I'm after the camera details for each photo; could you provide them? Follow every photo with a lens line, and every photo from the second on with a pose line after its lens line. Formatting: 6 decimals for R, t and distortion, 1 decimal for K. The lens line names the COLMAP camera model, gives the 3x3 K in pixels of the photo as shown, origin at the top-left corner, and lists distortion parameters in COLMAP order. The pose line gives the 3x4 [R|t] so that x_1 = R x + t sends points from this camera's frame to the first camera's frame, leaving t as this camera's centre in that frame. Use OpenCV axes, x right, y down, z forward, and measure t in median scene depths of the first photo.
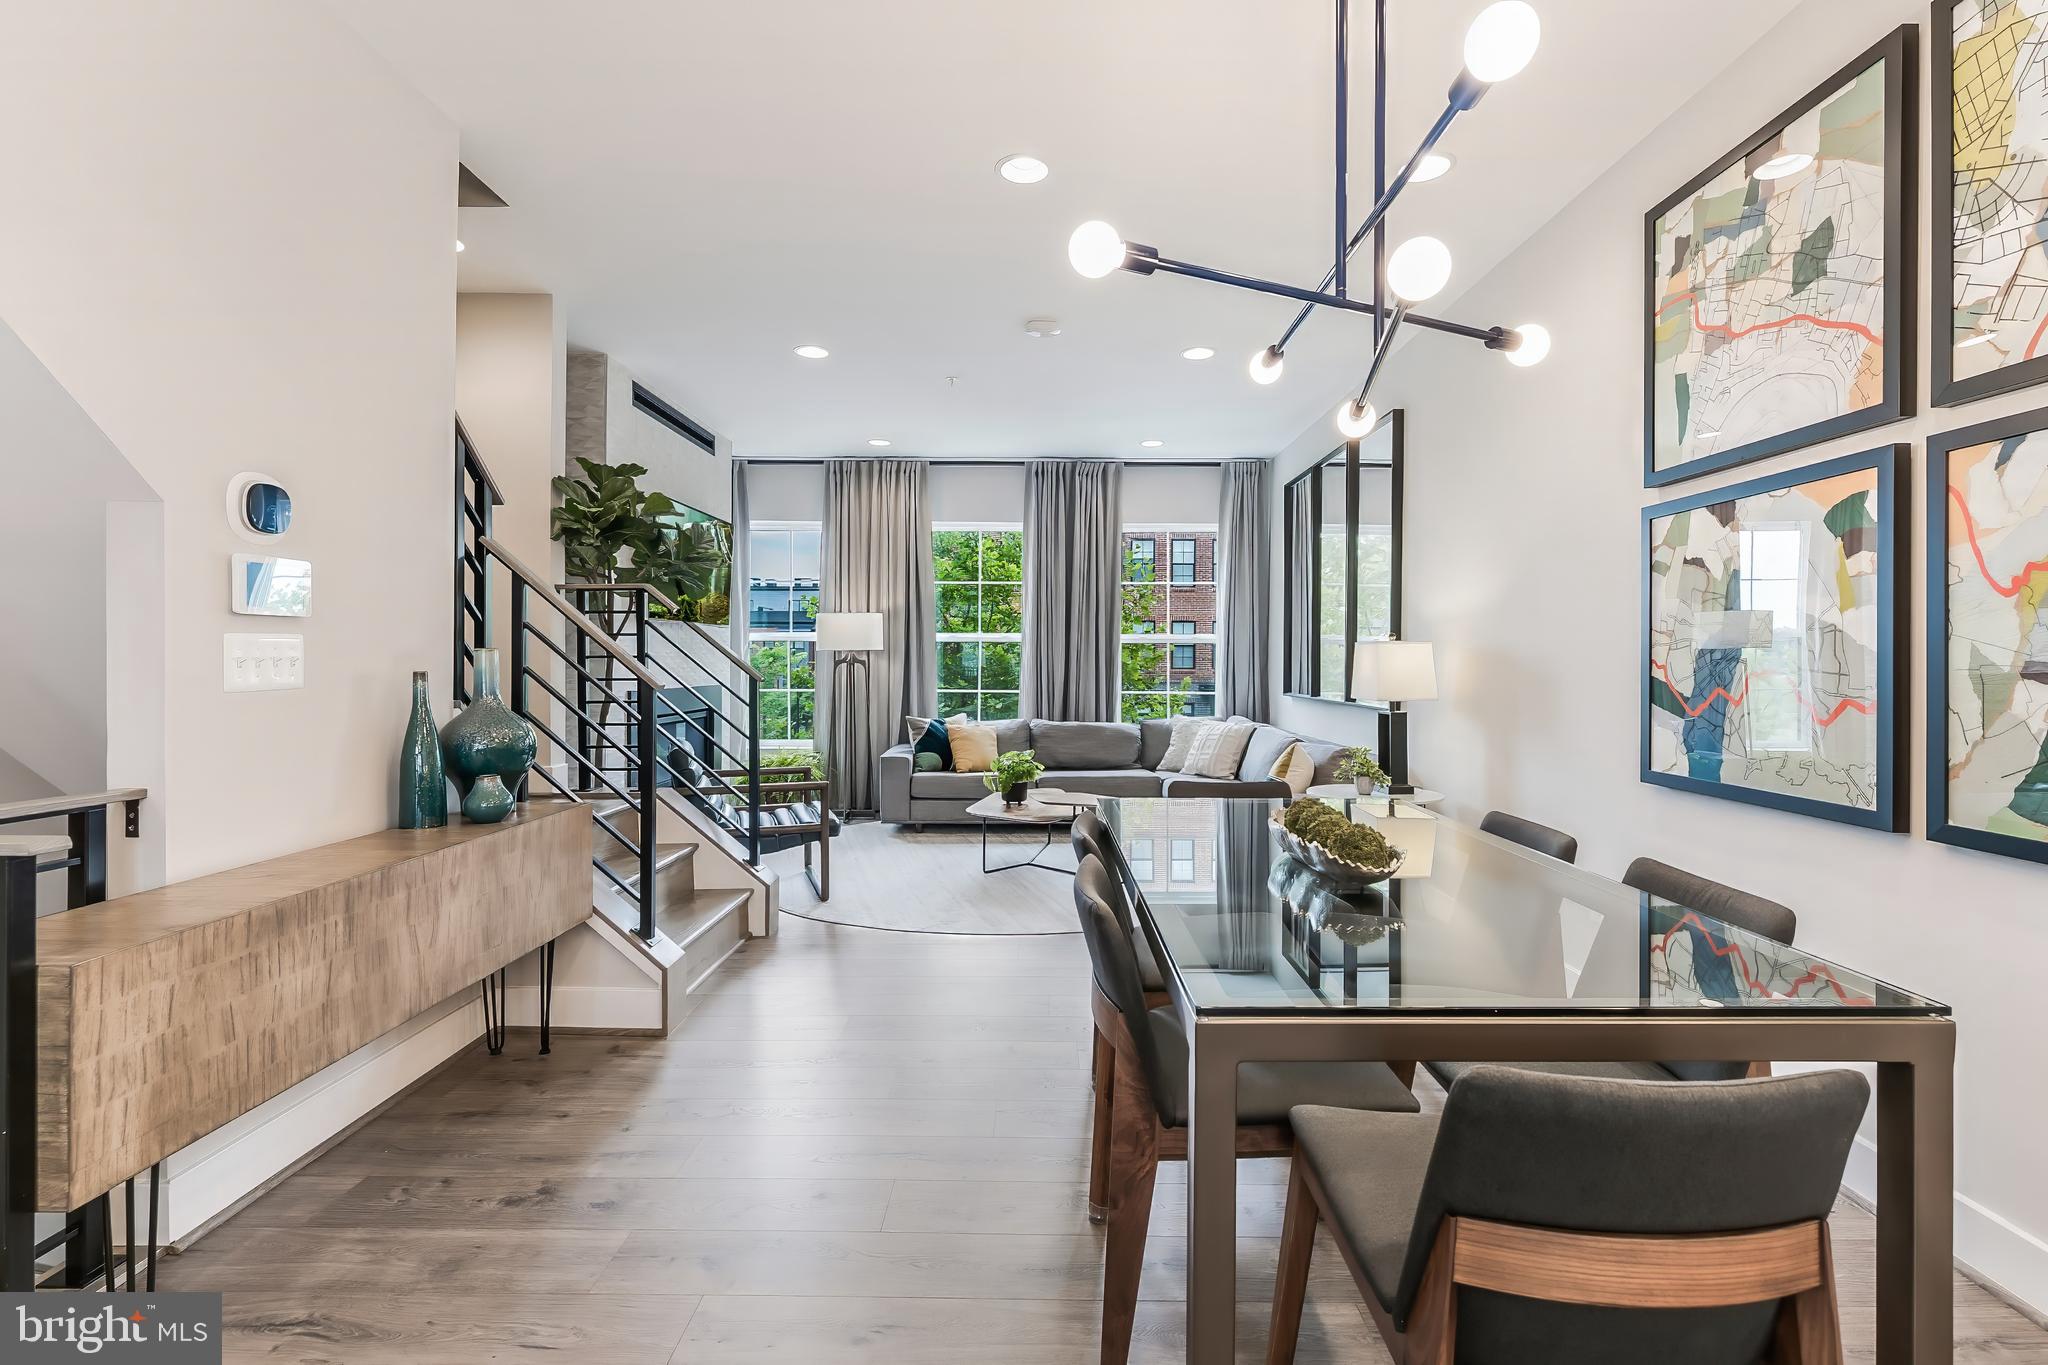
lens RADIAL K [[919.3, 0, 1037.5], [0, 919.3, 667.1], [0, 0, 1]] dist [0.001539, -0.000464]
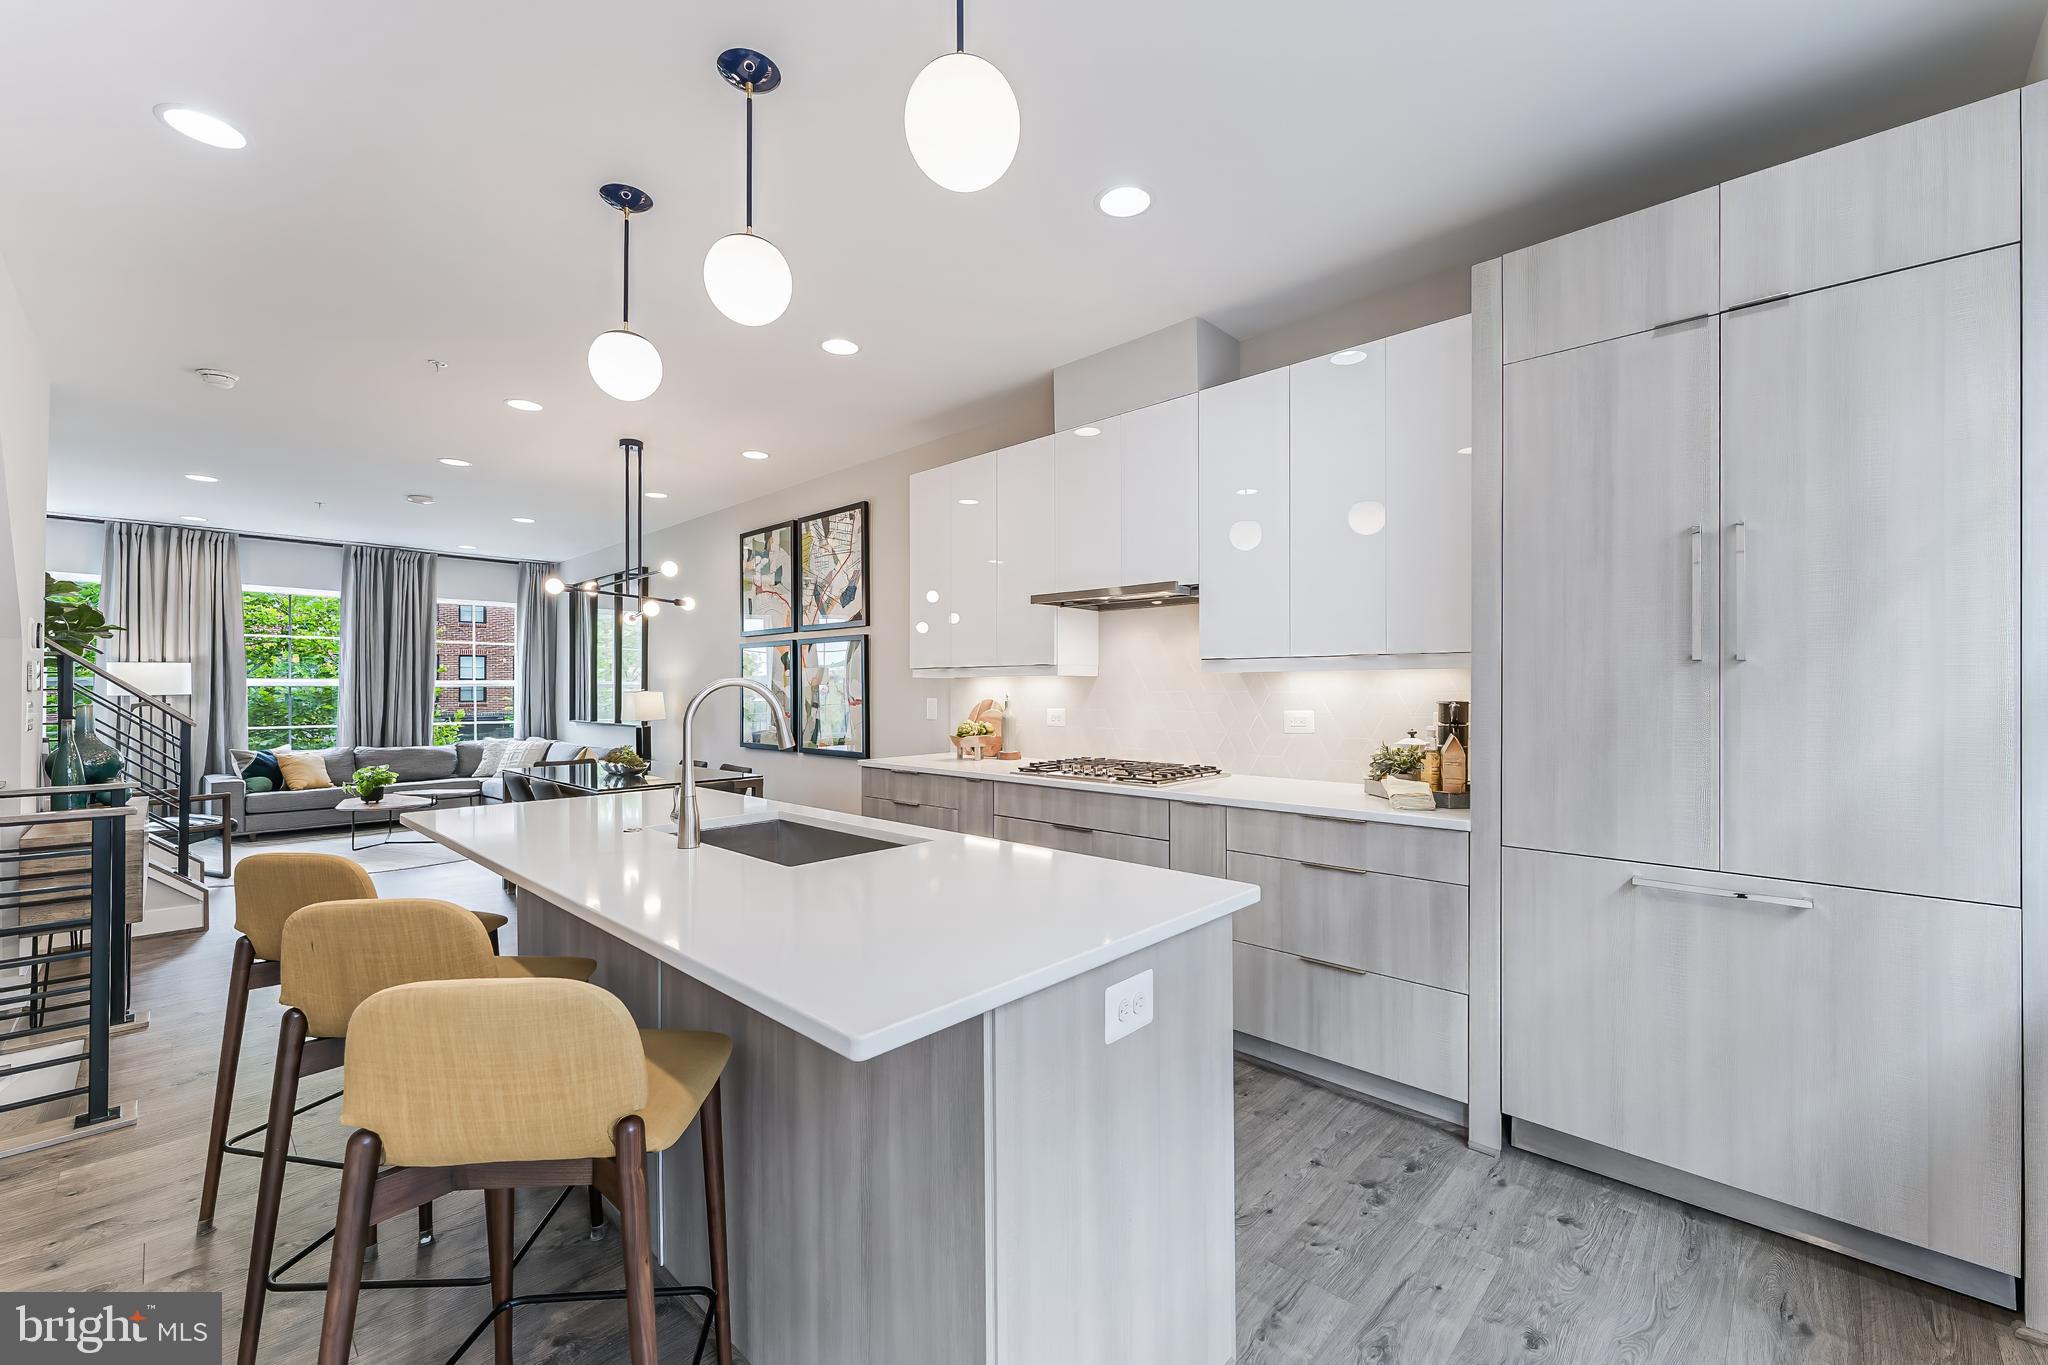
lens RADIAL K [[826.5, 0, 1035.8], [0, 826.5, 685.9], [0, 0, 1]] dist [-0.001417, -0.001282]
pose [[0.687169, -0.004133, 0.726485, -0.235244], [0.011772, 0.999916, -0.005446, -0.013719], [-0.726402, 0.012294, 0.687160, -0.604543]]
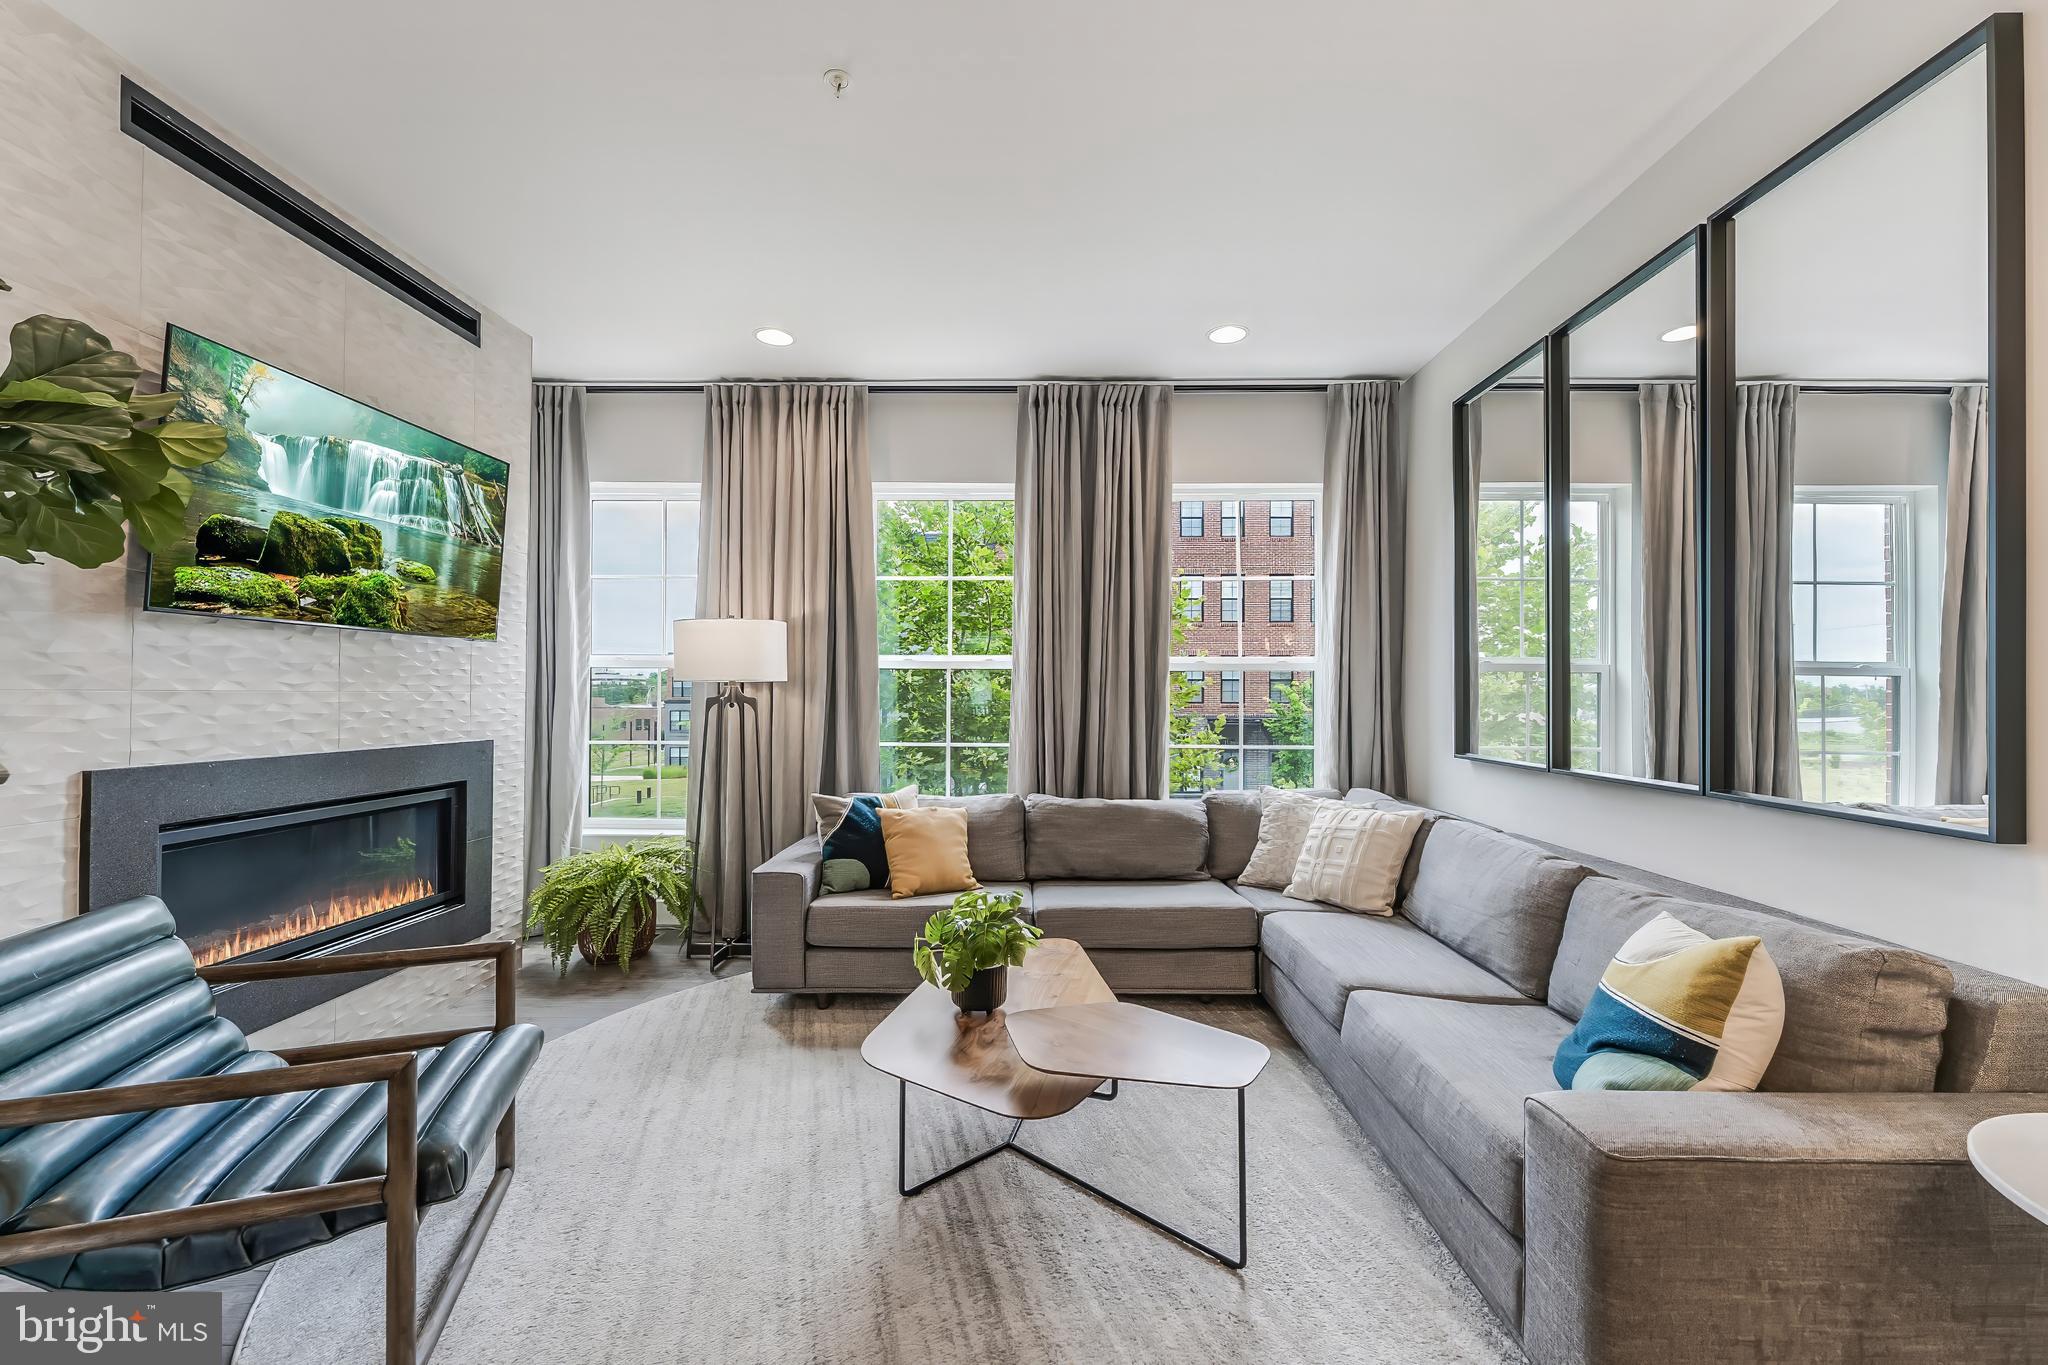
lens RADIAL K [[826.5, 0, 1043.9], [0, 826.5, 680.4], [0, 0, 1]] dist [-0.001417, -0.001282]
pose [[0.999991, -0.000877, -0.004266, 0.008724], [0.000774, 0.999707, -0.024211, -0.007018], [0.004286, 0.024208, 0.999698, 0.551719]]
